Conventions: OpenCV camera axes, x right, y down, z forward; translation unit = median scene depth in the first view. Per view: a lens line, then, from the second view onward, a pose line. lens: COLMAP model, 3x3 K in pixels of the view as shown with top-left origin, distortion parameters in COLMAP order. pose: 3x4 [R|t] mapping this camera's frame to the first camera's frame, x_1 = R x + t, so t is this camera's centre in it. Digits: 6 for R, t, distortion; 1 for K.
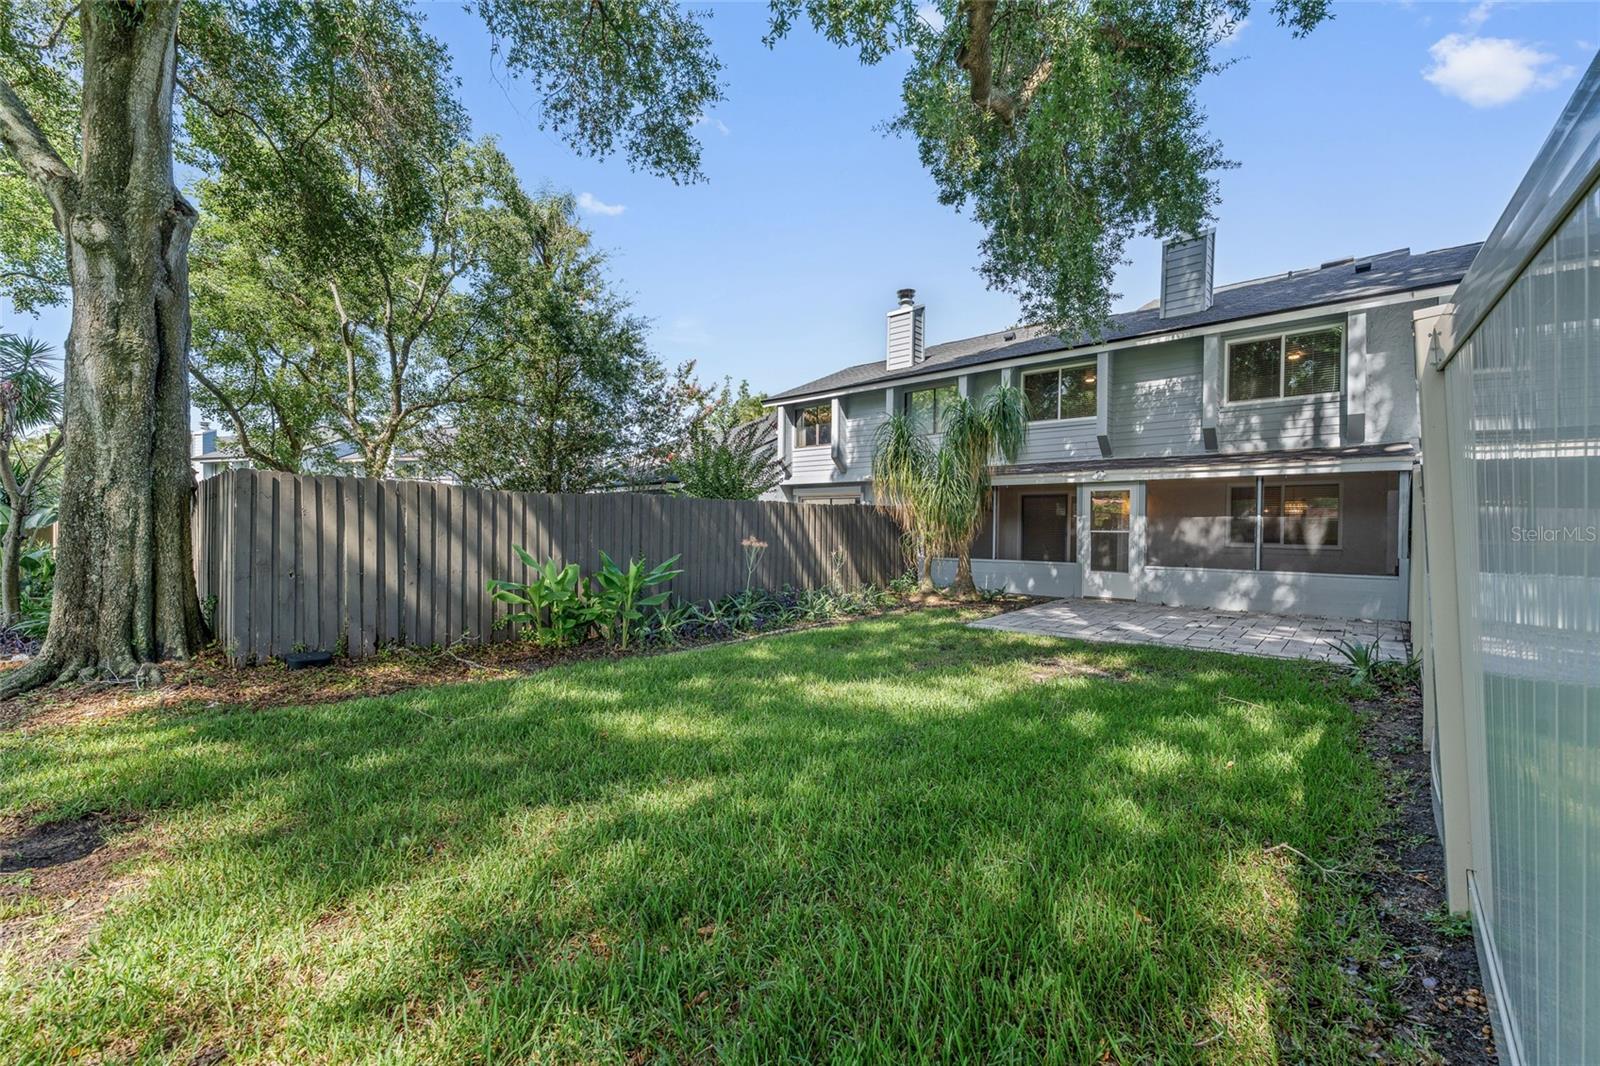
lens RADIAL K [[647.9, 0, 794.0], [0, 647.9, 531.7], [0, 0, 1]] dist [0.003731, -0.003566]
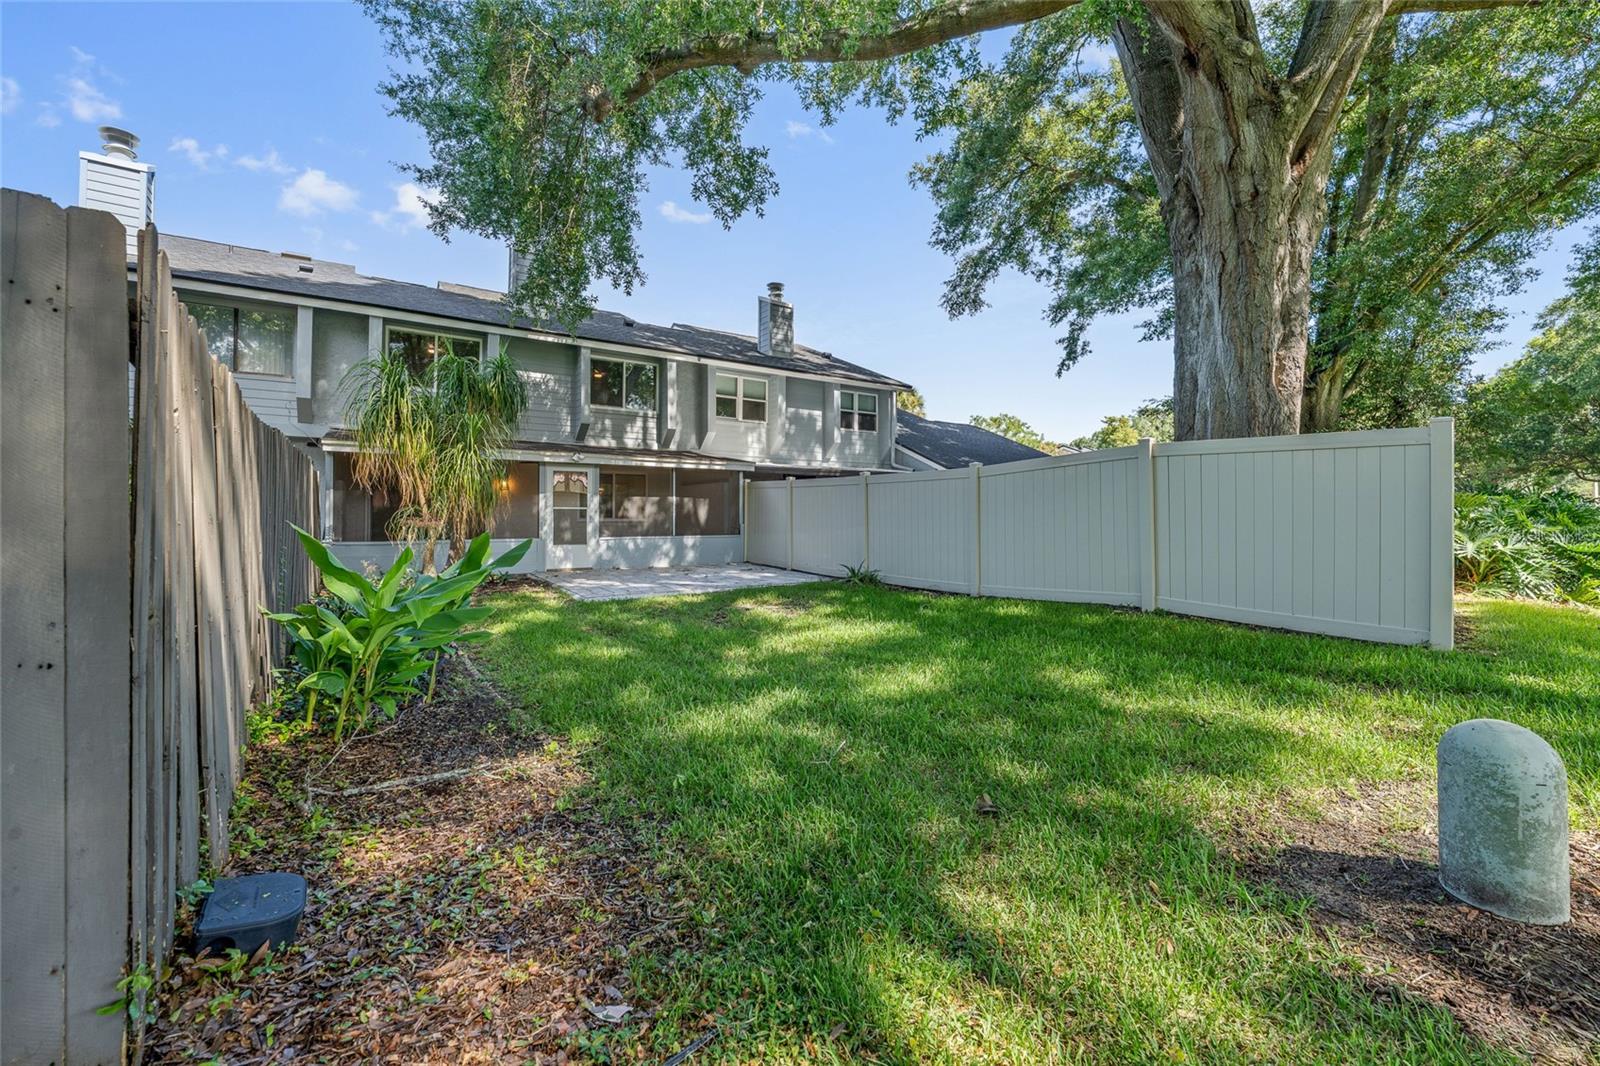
lens RADIAL K [[647.9, 0, 814.8], [0, 647.9, 503.4], [0, 0, 1]] dist [0.003731, -0.003566]
pose [[0.243827, 0.011086, 0.969755, -0.468149], [0.007067, 0.999888, -0.013208, 0.008282], [-0.969793, 0.010074, 0.243721, 0.323675]]
